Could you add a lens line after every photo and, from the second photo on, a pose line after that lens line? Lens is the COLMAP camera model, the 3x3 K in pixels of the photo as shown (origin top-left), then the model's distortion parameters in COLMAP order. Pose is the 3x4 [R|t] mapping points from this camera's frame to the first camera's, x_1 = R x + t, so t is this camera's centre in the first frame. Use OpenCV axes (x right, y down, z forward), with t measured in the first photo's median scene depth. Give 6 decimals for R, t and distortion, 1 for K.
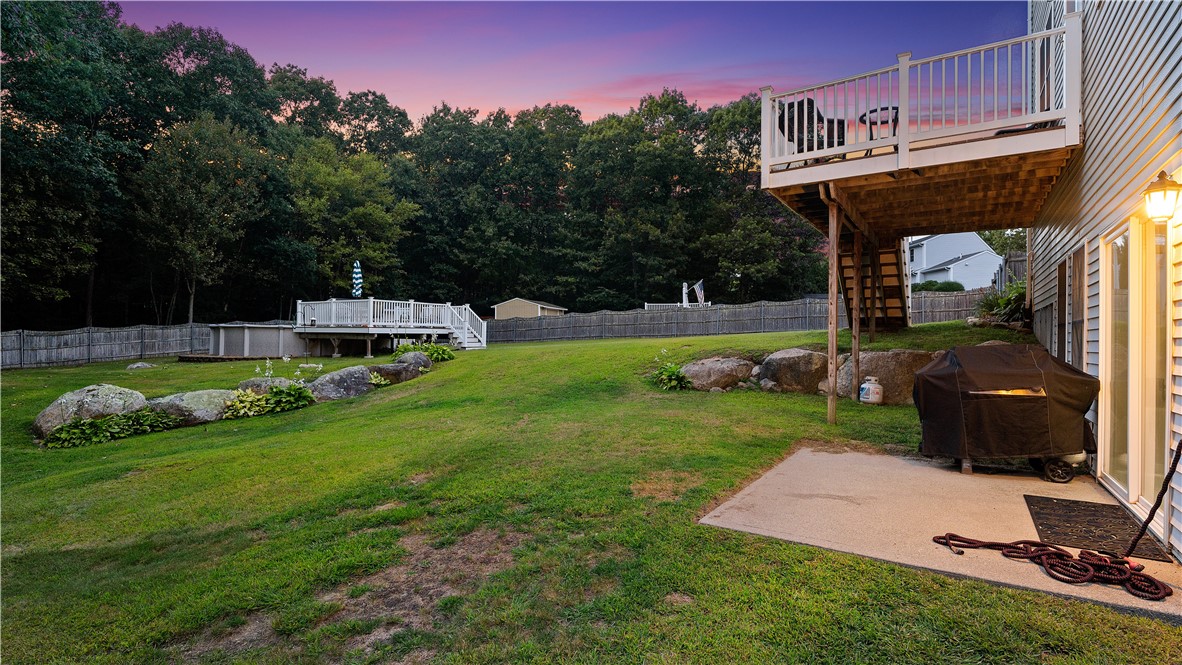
lens RADIAL K [[567.4, 0, 592.5], [0, 567.4, 334.9], [0, 0, 1]] dist [-0.000929, -0.003117]
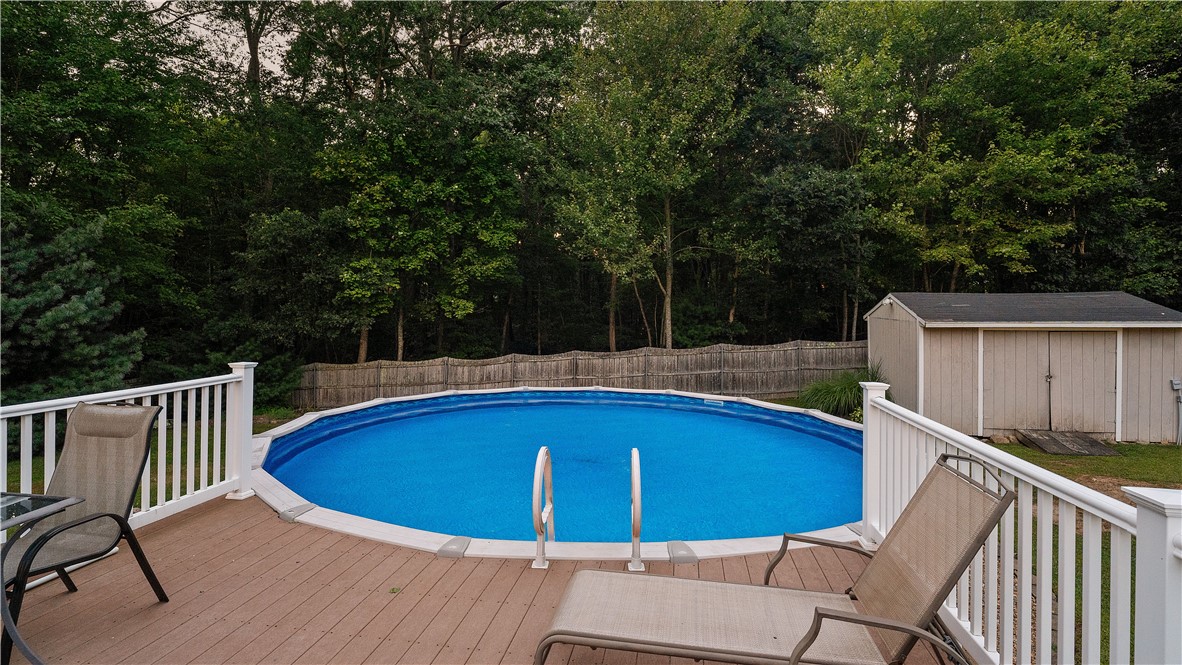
lens RADIAL K [[567.4, 0, 592.5], [0, 567.4, 321.3], [0, 0, 1]] dist [-0.000929, -0.003117]
pose [[0.396995, 0.007233, -0.917792, -0.198400], [-0.005093, 0.999971, 0.005678, -0.050472], [0.917807, 0.002421, 0.397020, 0.718784]]
